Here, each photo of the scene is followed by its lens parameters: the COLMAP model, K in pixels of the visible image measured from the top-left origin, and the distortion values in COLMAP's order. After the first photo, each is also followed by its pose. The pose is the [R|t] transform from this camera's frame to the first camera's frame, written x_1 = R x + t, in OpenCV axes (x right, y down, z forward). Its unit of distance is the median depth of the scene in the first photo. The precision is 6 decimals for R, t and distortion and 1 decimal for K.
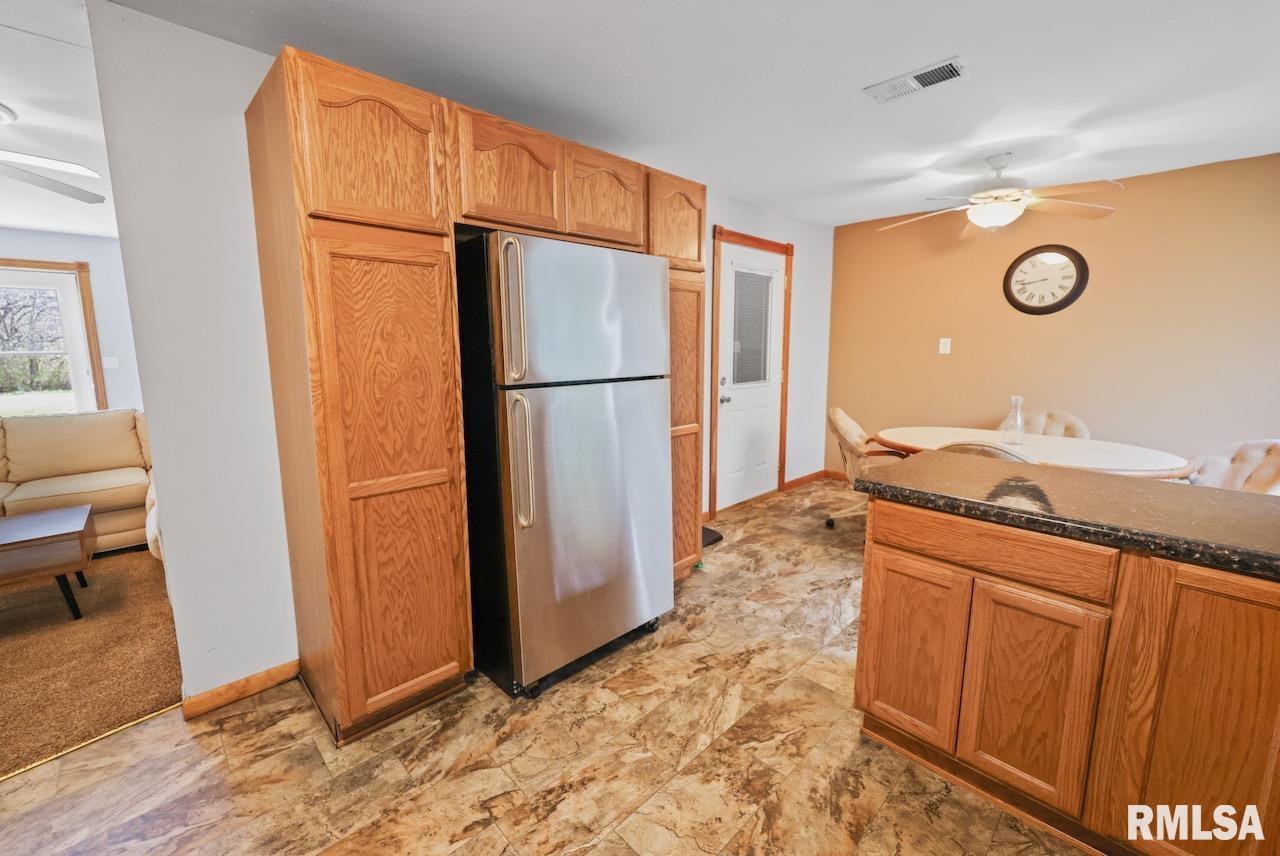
lens RADIAL K [[512.4, 0, 641.6], [0, 512.4, 426.0], [0, 0, 1]] dist [0.000515, -0.000385]
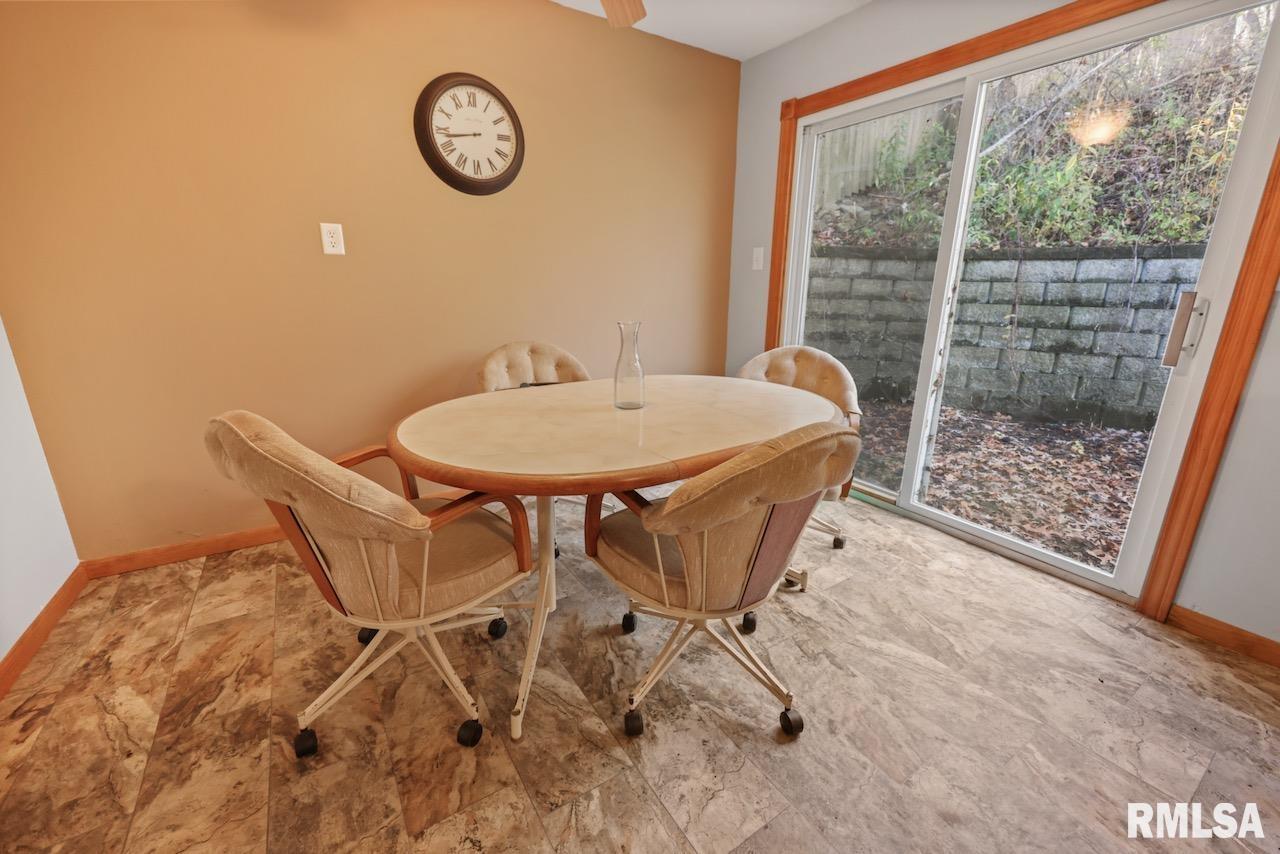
lens RADIAL K [[512.4, 0, 643.3], [0, 512.4, 433.4], [0, 0, 1]] dist [0.000515, -0.000385]
pose [[0.194161, -0.264645, 0.944597, -0.506654], [0.120758, 0.962046, 0.244713, 0.003101], [-0.973509, 0.066554, 0.218750, 0.752674]]
